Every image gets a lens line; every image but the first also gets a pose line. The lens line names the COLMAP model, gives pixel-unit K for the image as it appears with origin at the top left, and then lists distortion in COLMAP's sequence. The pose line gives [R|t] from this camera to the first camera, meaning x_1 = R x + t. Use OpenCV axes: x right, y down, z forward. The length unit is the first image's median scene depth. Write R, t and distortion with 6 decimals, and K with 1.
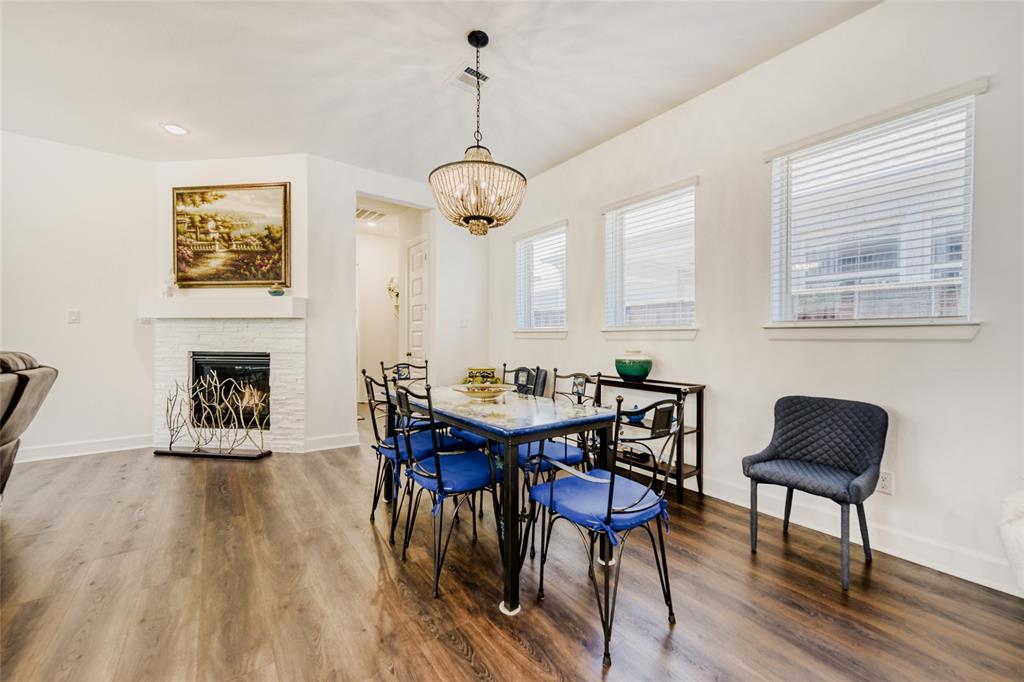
lens RADIAL K [[401.6, 0, 534.3], [0, 401.6, 342.7], [0, 0, 1]] dist [0.009476, 0.002346]
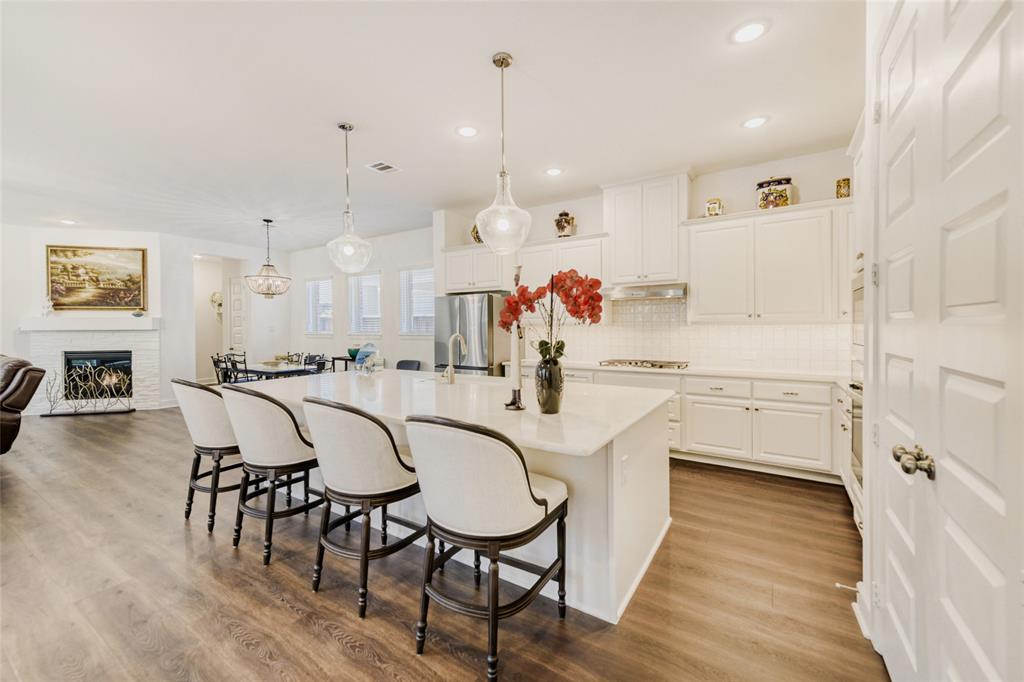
lens RADIAL K [[401.6, 0, 527.0], [0, 401.6, 328.1], [0, 0, 1]] dist [0.009476, 0.002346]
pose [[0.942096, -0.010999, 0.335163, 0.313957], [0.013232, 0.999903, -0.004378, -0.037836], [-0.335082, 0.008559, 0.942150, -1.109151]]
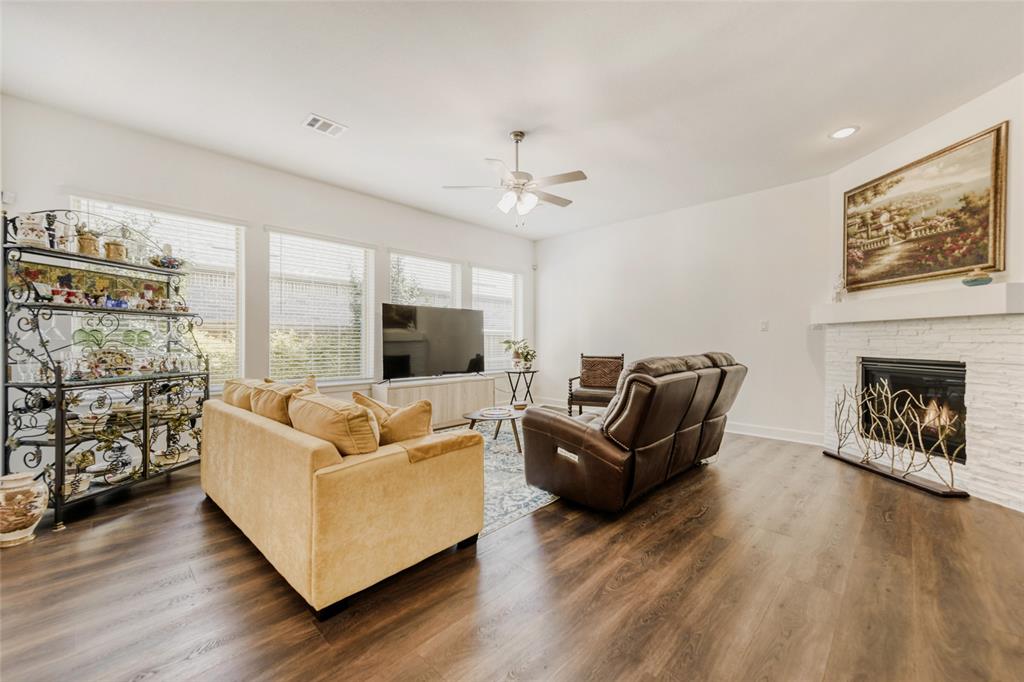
lens RADIAL K [[401.6, 0, 494.8], [0, 401.6, 341.5], [0, 0, 1]] dist [0.009476, 0.002346]
pose [[0.112211, -0.002426, -0.993681, 0.006212], [-0.011666, 0.999925, -0.003759, -0.000696], [0.993616, 0.012015, 0.112174, 0.036954]]
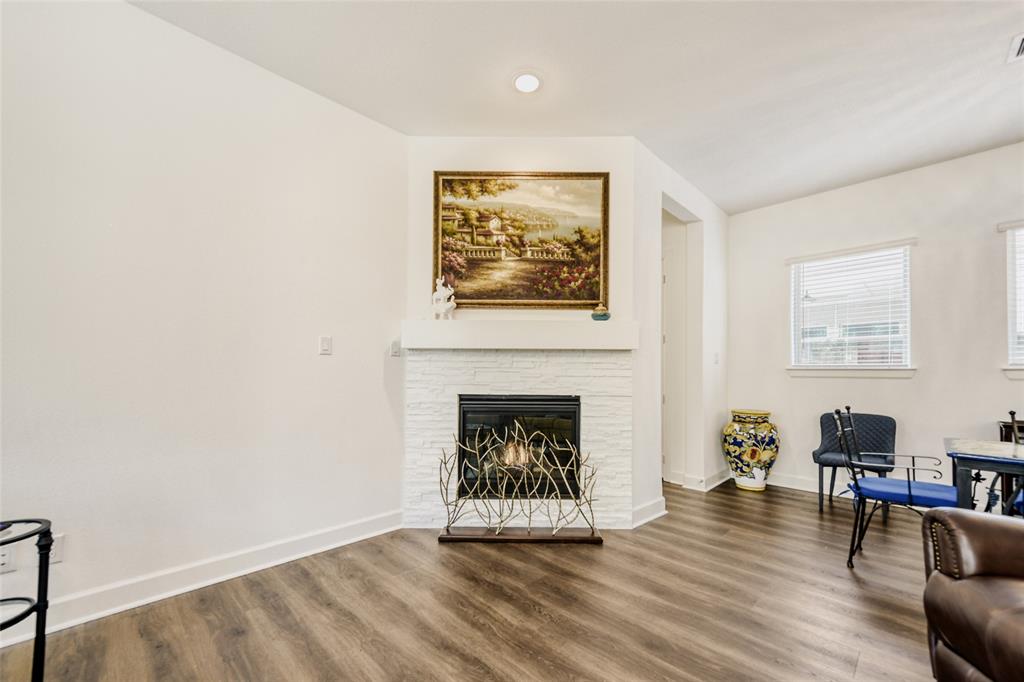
lens RADIAL K [[401.6, 0, 506.1], [0, 401.6, 370.0], [0, 0, 1]] dist [0.009476, 0.002346]
pose [[0.989463, 0.003501, 0.144741, -0.901616], [-0.000548, 0.999791, -0.020436, -0.008166], [-0.144783, 0.020141, 0.989258, 0.277810]]
